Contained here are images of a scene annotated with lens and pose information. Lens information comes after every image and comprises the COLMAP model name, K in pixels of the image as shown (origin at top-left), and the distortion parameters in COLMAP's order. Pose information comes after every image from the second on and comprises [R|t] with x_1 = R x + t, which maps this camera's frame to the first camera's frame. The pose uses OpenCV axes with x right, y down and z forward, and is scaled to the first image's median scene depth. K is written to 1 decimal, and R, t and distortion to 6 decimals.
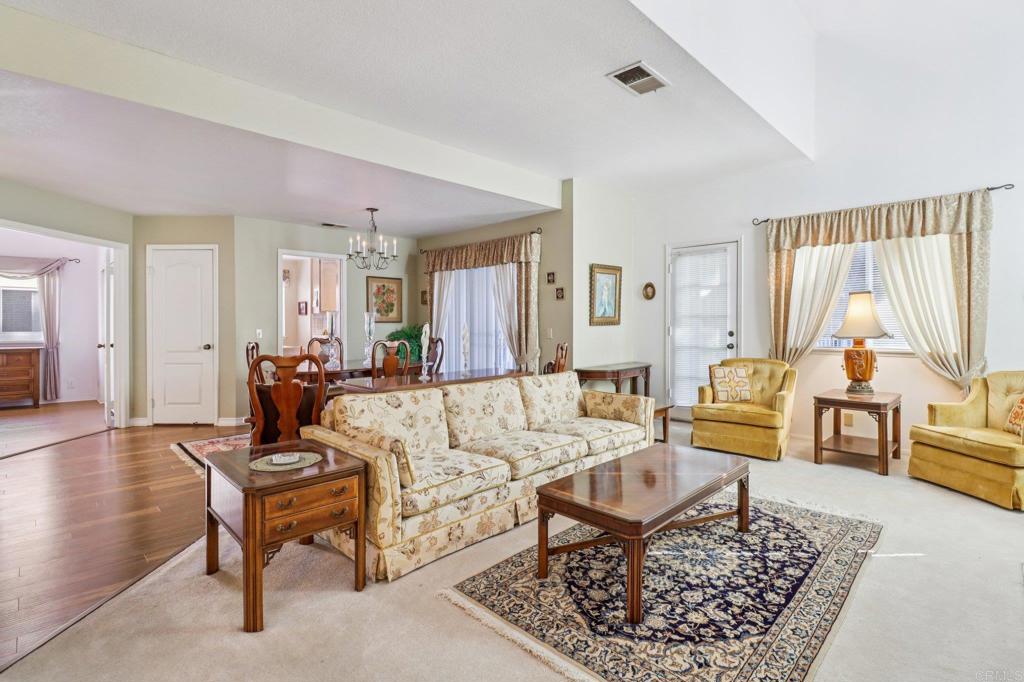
lens RADIAL K [[480.7, 0, 512.0], [0, 480.7, 324.0], [0, 0, 1]] dist [-0.001576, -0.000089]
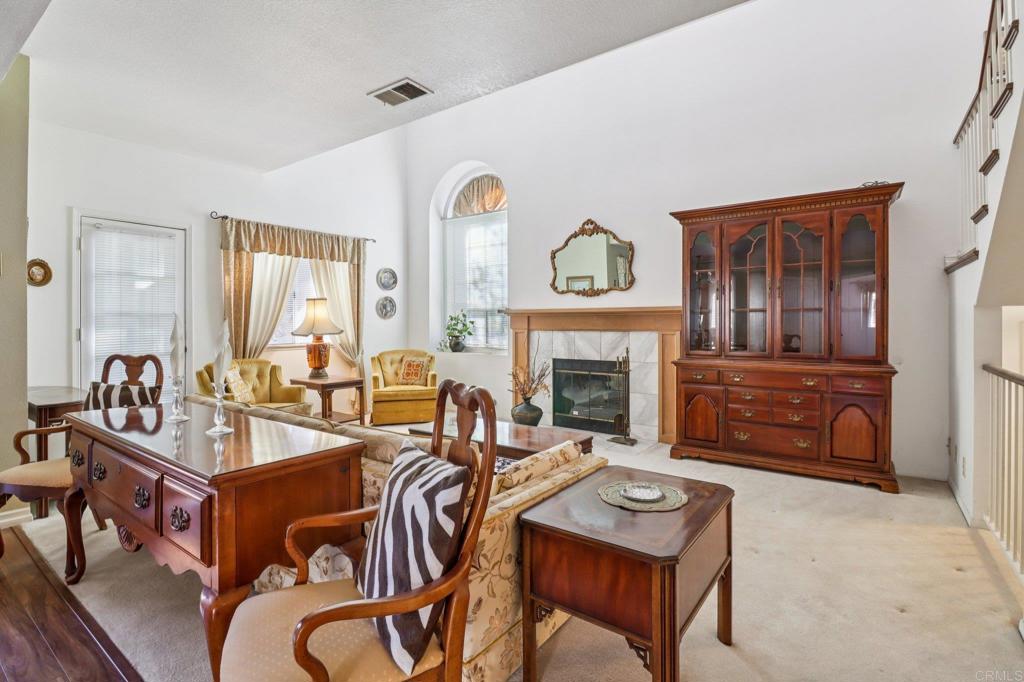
lens RADIAL K [[480.7, 0, 512.9], [0, 480.7, 329.9], [0, 0, 1]] dist [-0.001576, -0.000089]
pose [[-0.147200, -0.007537, 0.989078, -0.545045], [0.008975, 0.999920, 0.008955, 0.008613], [-0.989066, 0.010195, -0.147120, 0.606741]]
